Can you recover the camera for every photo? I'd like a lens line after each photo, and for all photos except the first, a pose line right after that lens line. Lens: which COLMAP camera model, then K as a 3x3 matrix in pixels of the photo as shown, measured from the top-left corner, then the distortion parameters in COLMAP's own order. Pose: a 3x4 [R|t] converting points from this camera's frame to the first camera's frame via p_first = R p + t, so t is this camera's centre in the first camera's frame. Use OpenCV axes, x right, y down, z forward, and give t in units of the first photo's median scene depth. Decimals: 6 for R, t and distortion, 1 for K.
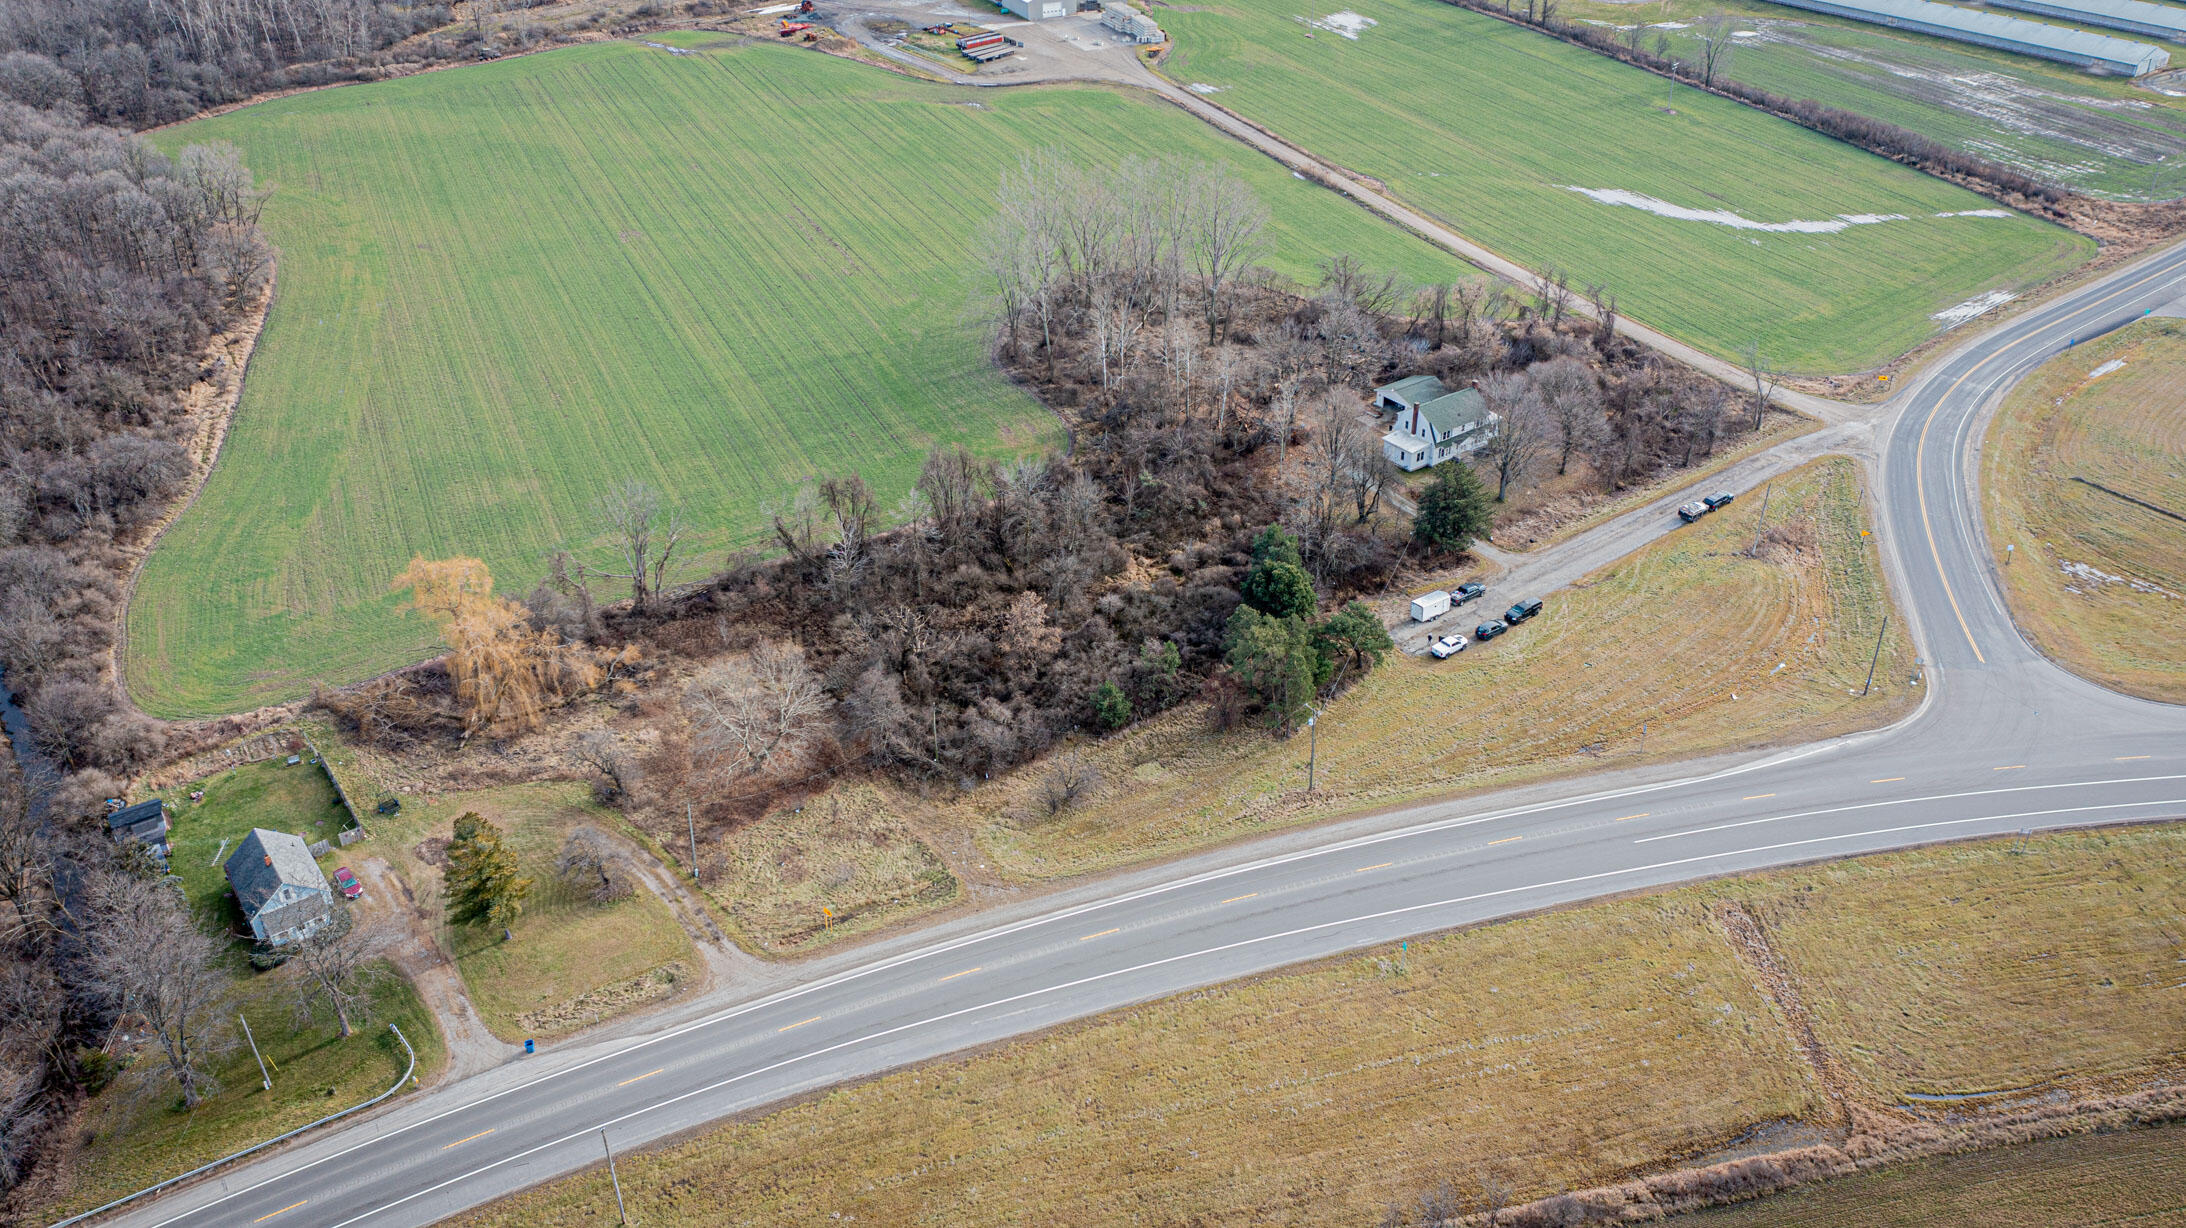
lens RADIAL K [[1812.1, 0, 1093.0], [0, 1812.1, 614.0], [0, 0, 1]] dist [-0.013413, 0.006373]
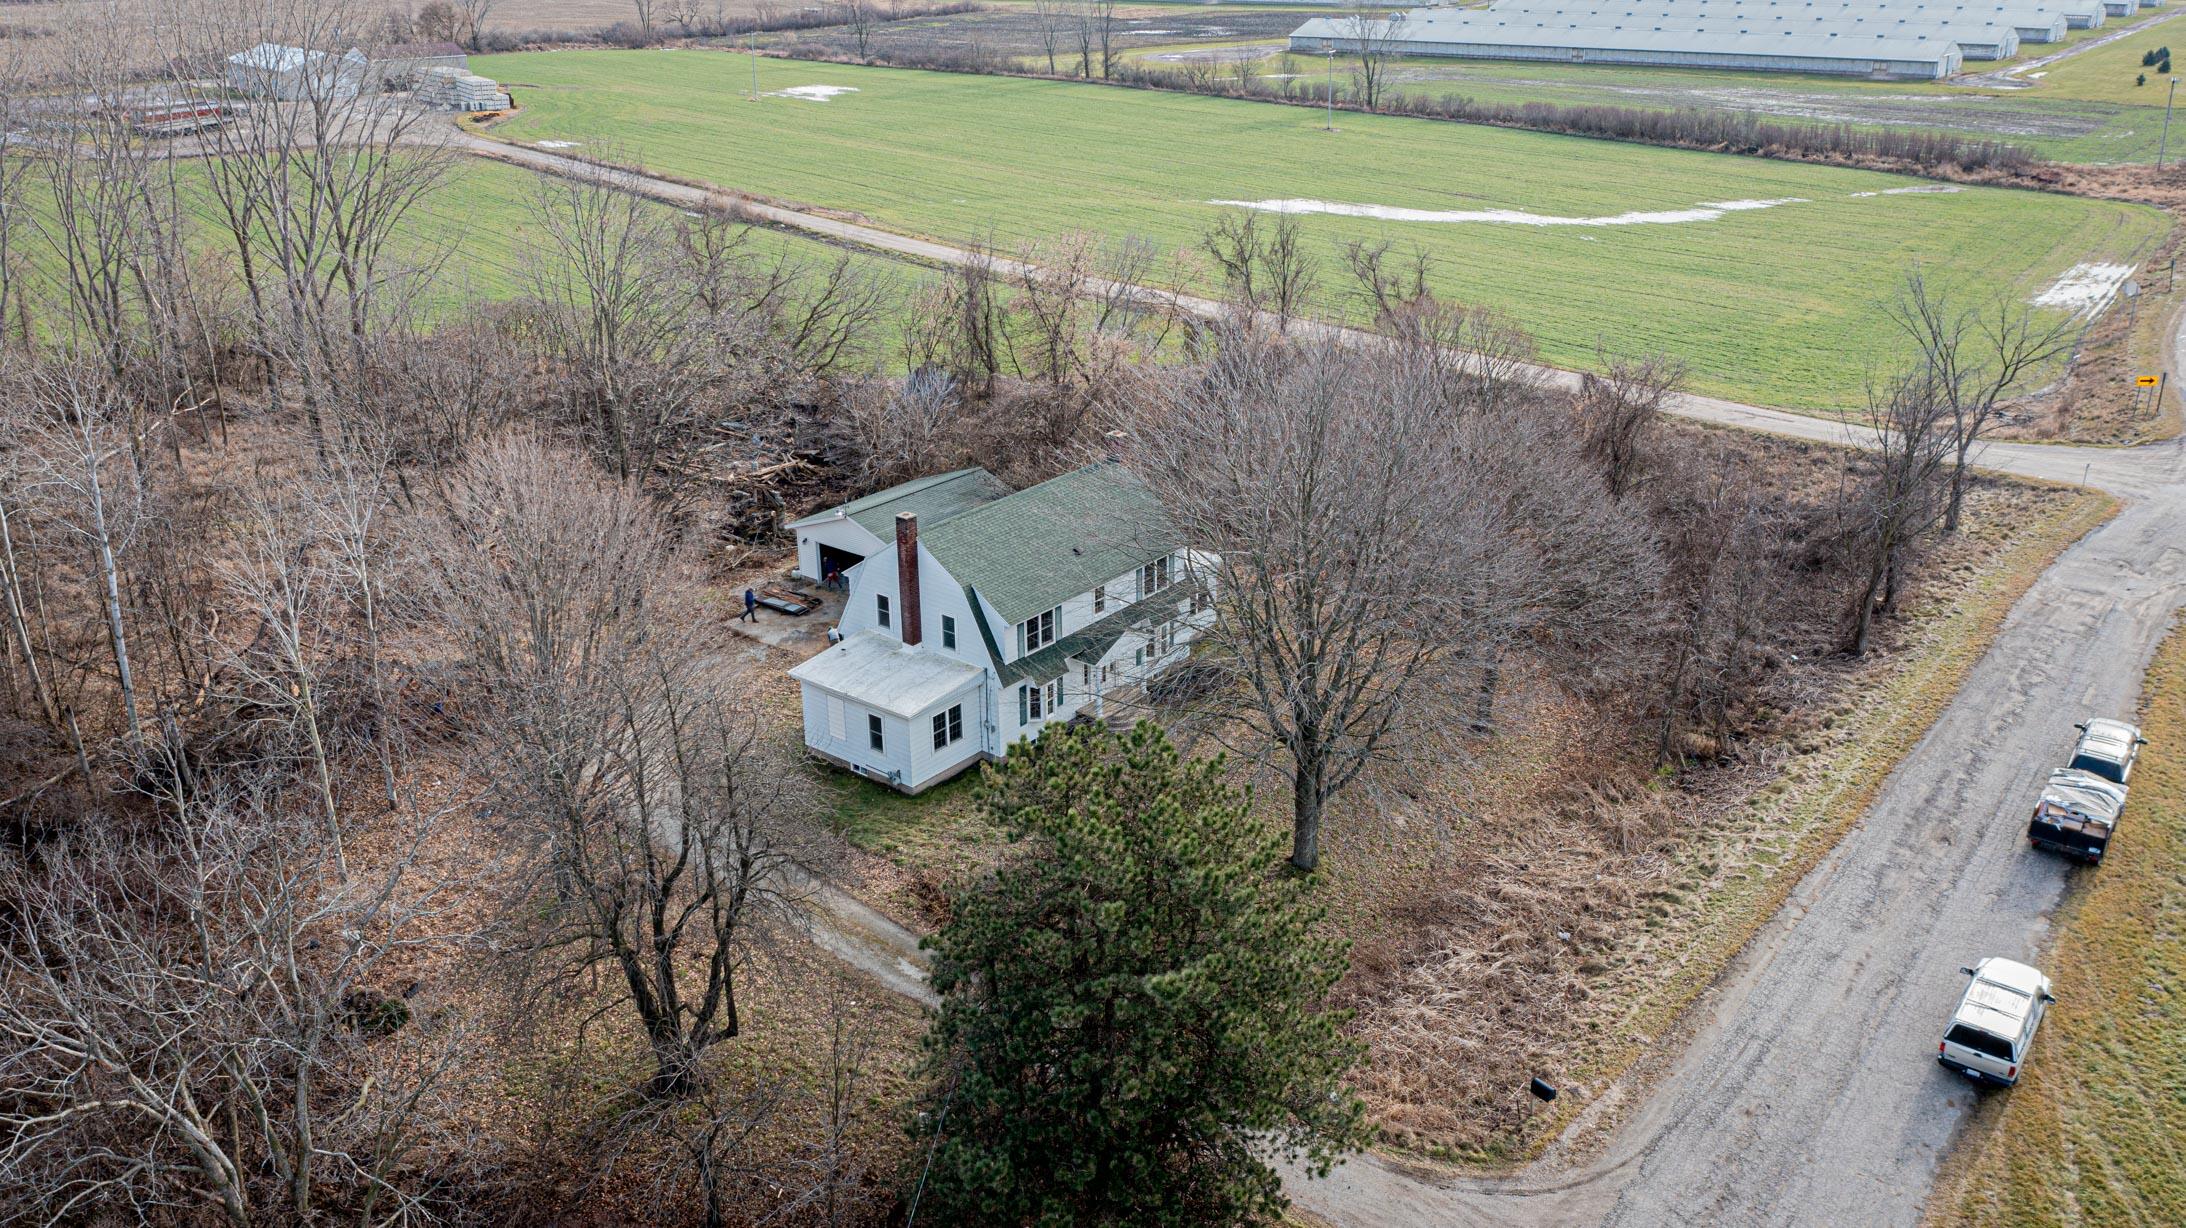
lens RADIAL K [[1812.1, 0, 1093.0], [0, 1812.1, 614.0], [0, 0, 1]] dist [-0.013413, 0.006373]
pose [[0.970013, -0.101725, 0.220741, 0.145849], [0.135903, 0.979965, -0.145602, -0.062970], [-0.201507, 0.171235, 0.964403, 0.749147]]
